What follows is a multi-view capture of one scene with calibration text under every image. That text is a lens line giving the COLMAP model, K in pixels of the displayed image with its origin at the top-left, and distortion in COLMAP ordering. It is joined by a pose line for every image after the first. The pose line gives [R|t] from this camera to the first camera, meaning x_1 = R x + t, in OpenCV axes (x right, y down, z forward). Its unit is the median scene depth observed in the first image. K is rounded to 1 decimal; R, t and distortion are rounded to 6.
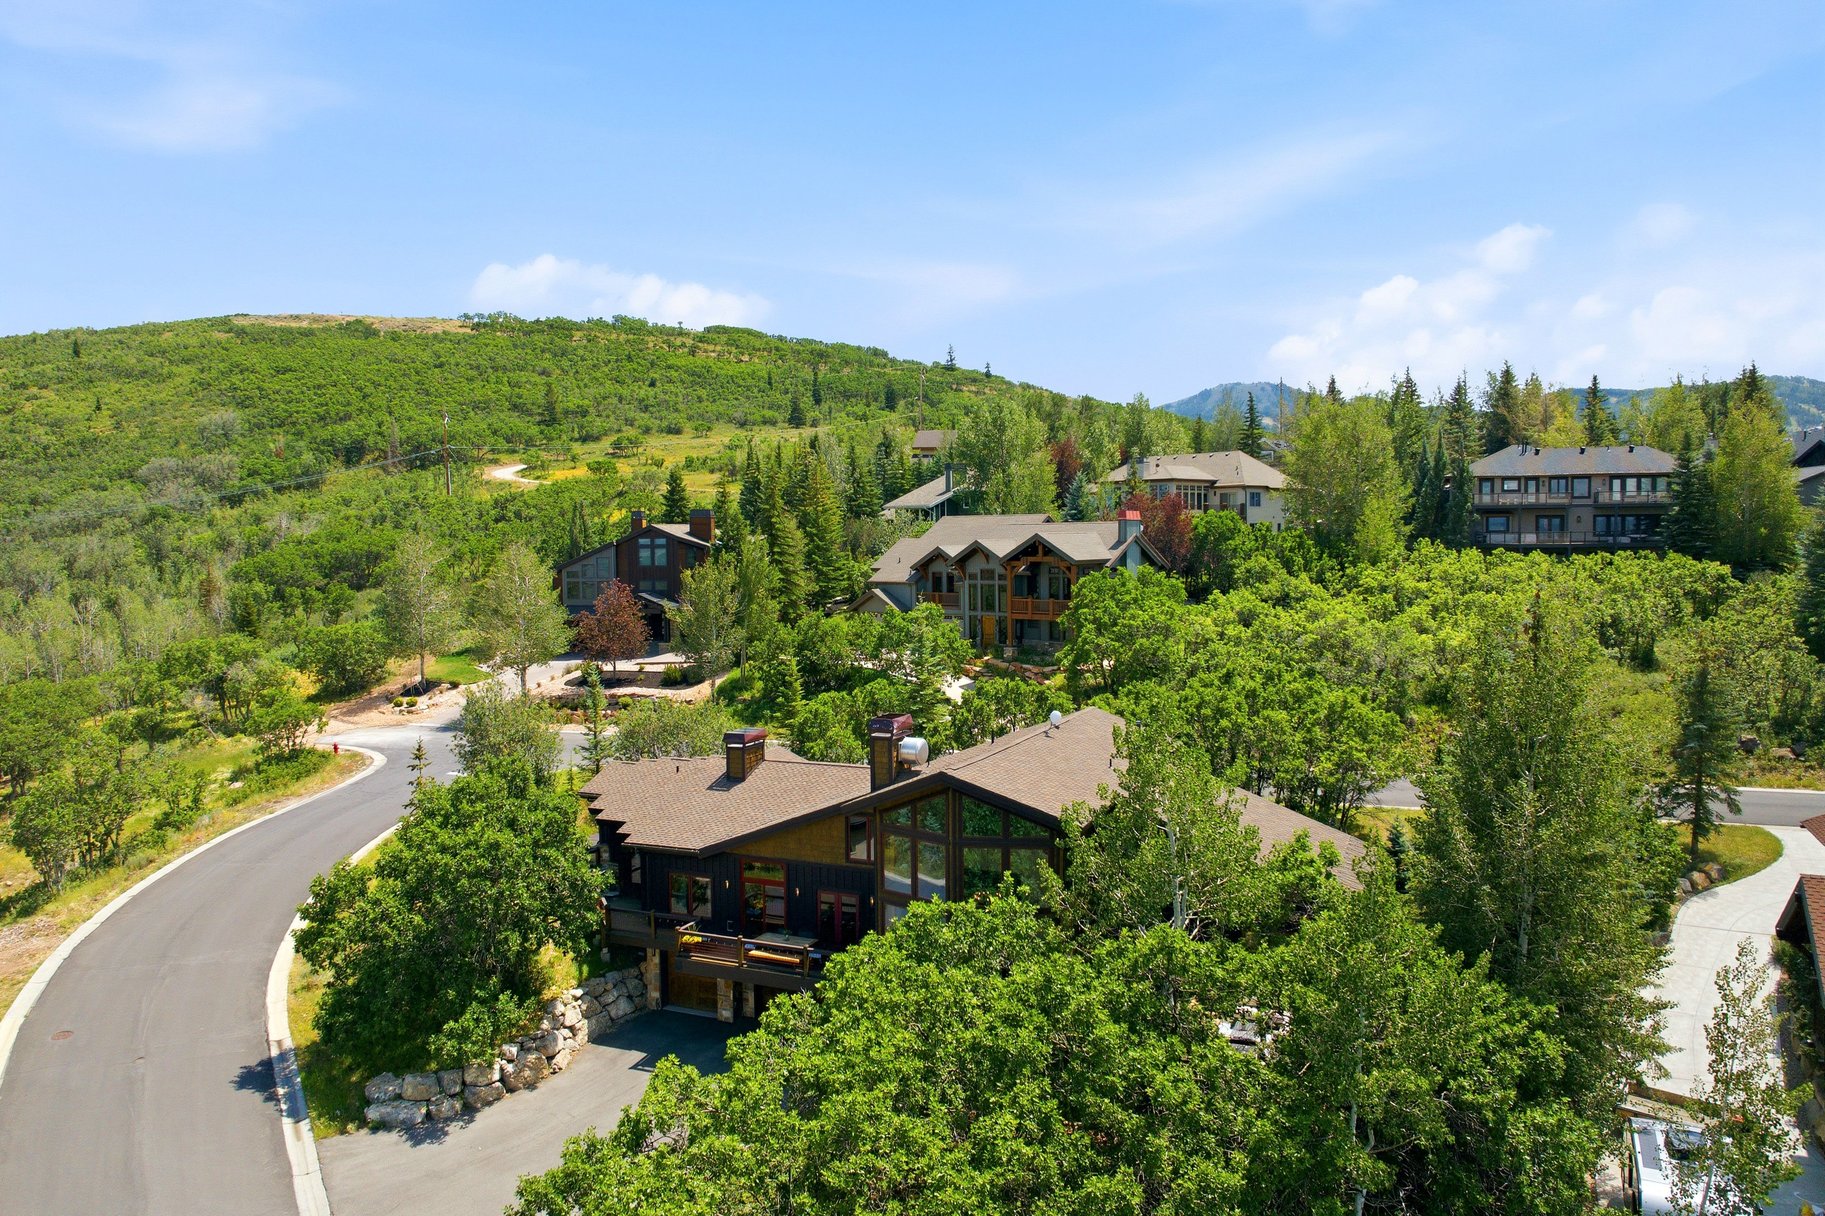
lens RADIAL K [[1284.9, 0, 914.9], [0, 1284.9, 608.3], [0, 0, 1]] dist [-0.042910, 0.002780]
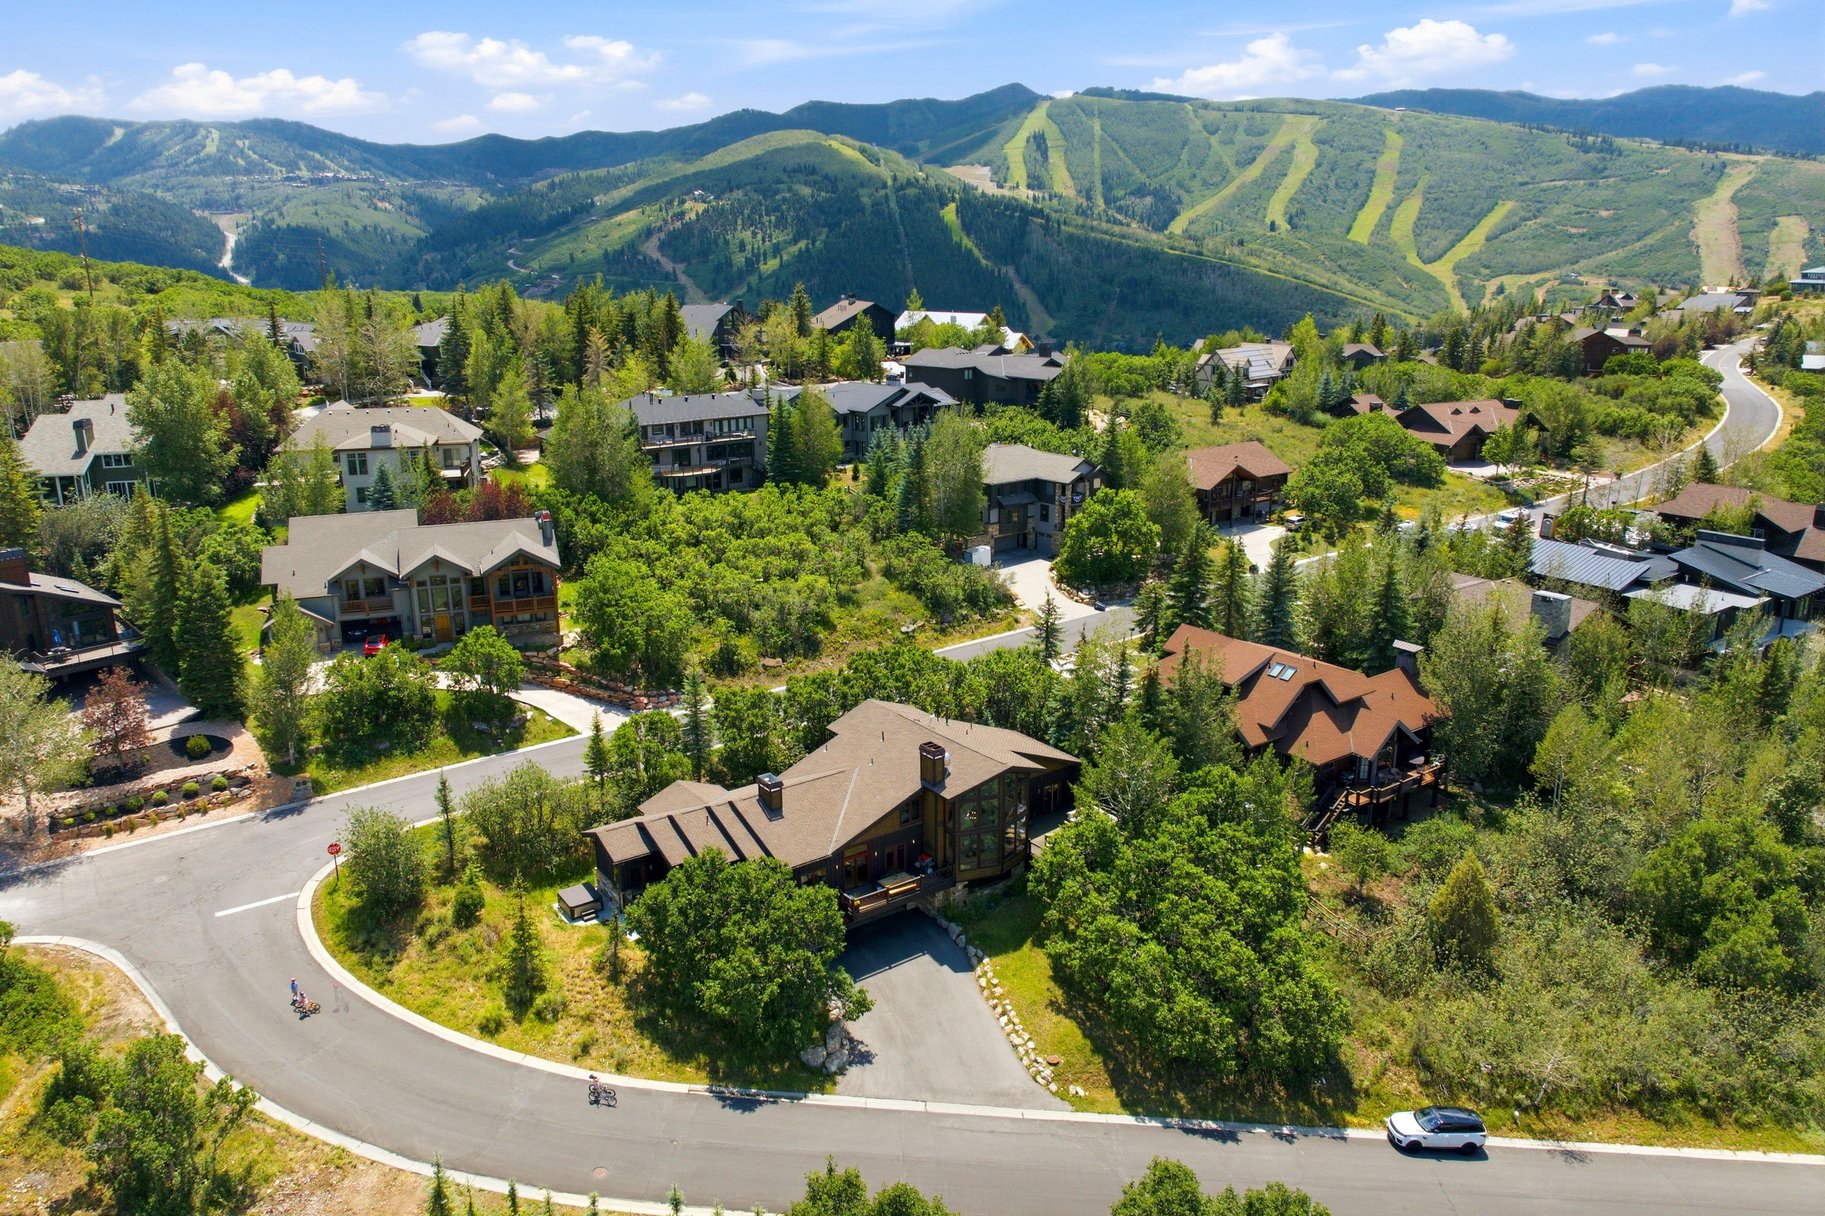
lens RADIAL K [[1284.9, 0, 921.8], [0, 1284.9, 574.5], [0, 0, 1]] dist [-0.042910, 0.002780]
pose [[0.493188, -0.202592, 0.846004, -0.646454], [0.049693, 0.977477, 0.205107, -0.225835], [-0.868502, -0.059116, 0.492147, 0.039147]]
